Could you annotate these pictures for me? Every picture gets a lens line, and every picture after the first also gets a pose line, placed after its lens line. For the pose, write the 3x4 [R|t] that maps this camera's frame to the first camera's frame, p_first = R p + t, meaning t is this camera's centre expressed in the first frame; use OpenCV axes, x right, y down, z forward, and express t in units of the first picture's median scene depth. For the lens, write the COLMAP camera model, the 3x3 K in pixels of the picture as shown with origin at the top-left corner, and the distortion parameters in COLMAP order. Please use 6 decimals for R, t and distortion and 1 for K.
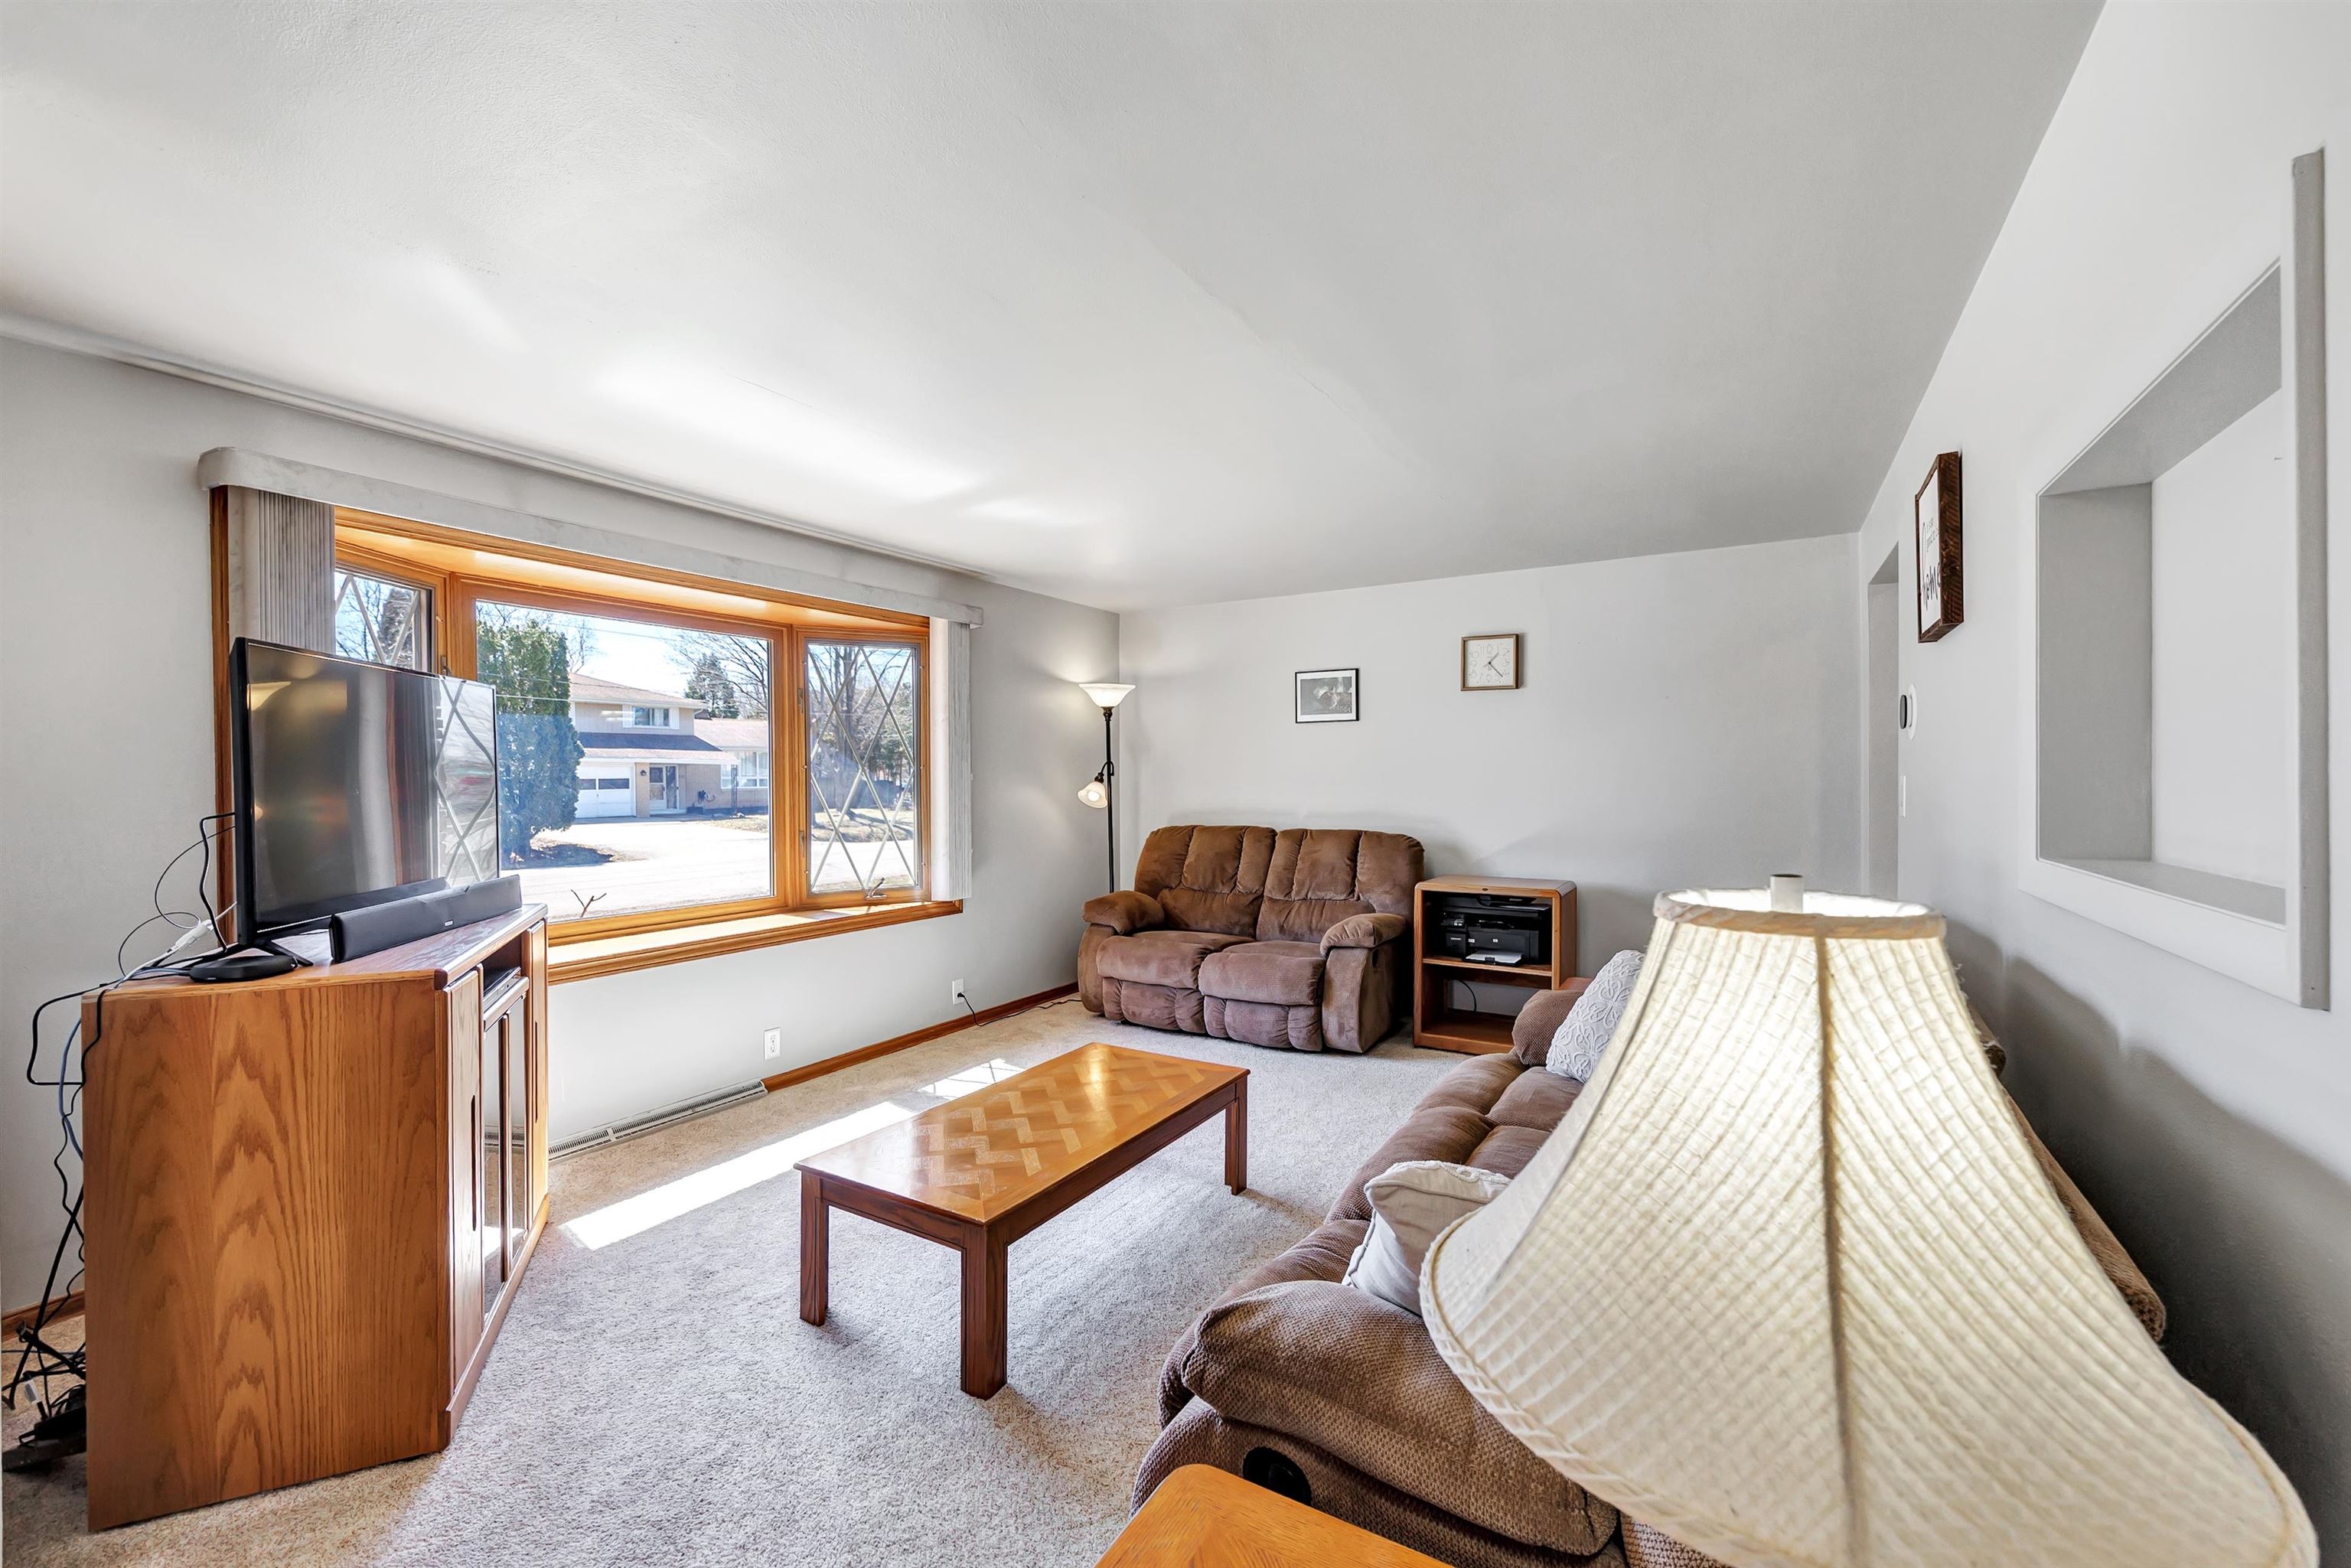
lens RADIAL K [[961.9, 0, 1190.4], [0, 961.9, 777.3], [0, 0, 1]] dist [0.000077, 0.000030]
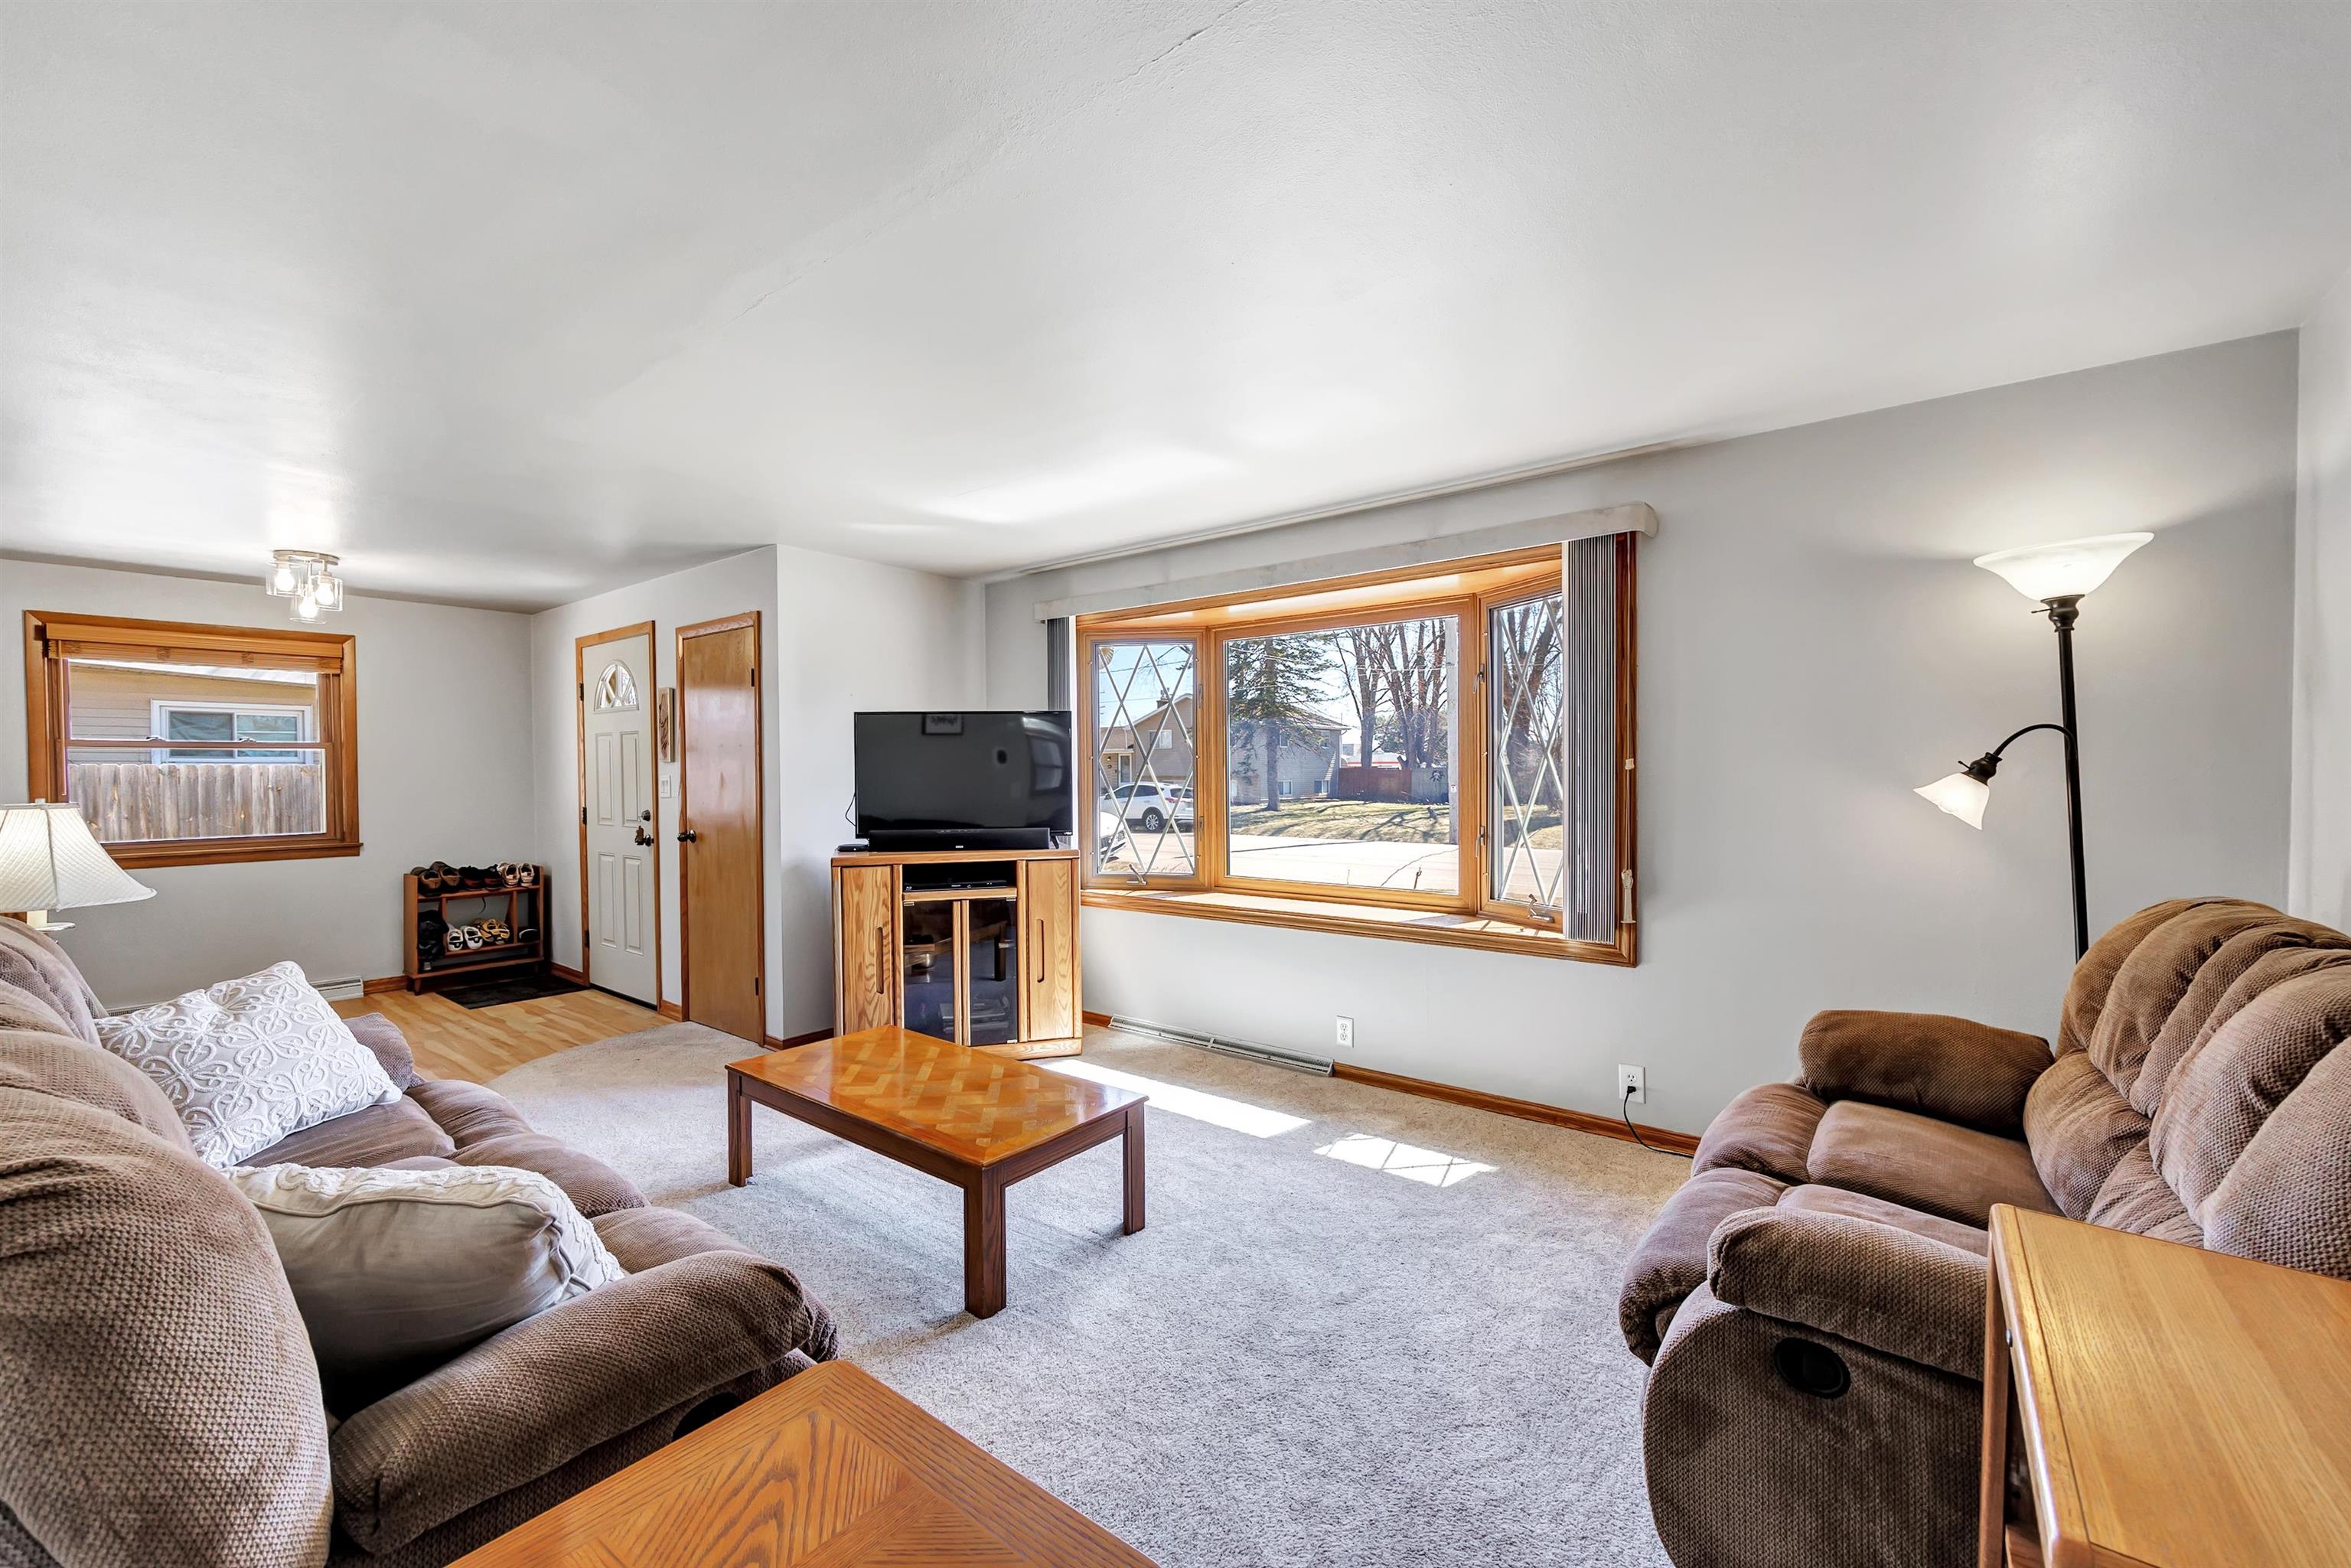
lens RADIAL K [[956.6, 0, 1175.5], [0, 956.6, 784.0], [0, 0, 1]] dist [-0.000417, 0.000028]
pose [[-0.138650, 0.018264, -0.990173, 0.574425], [0.007601, 0.999820, 0.017377, -0.000243], [0.990312, -0.005117, -0.138764, 0.965831]]
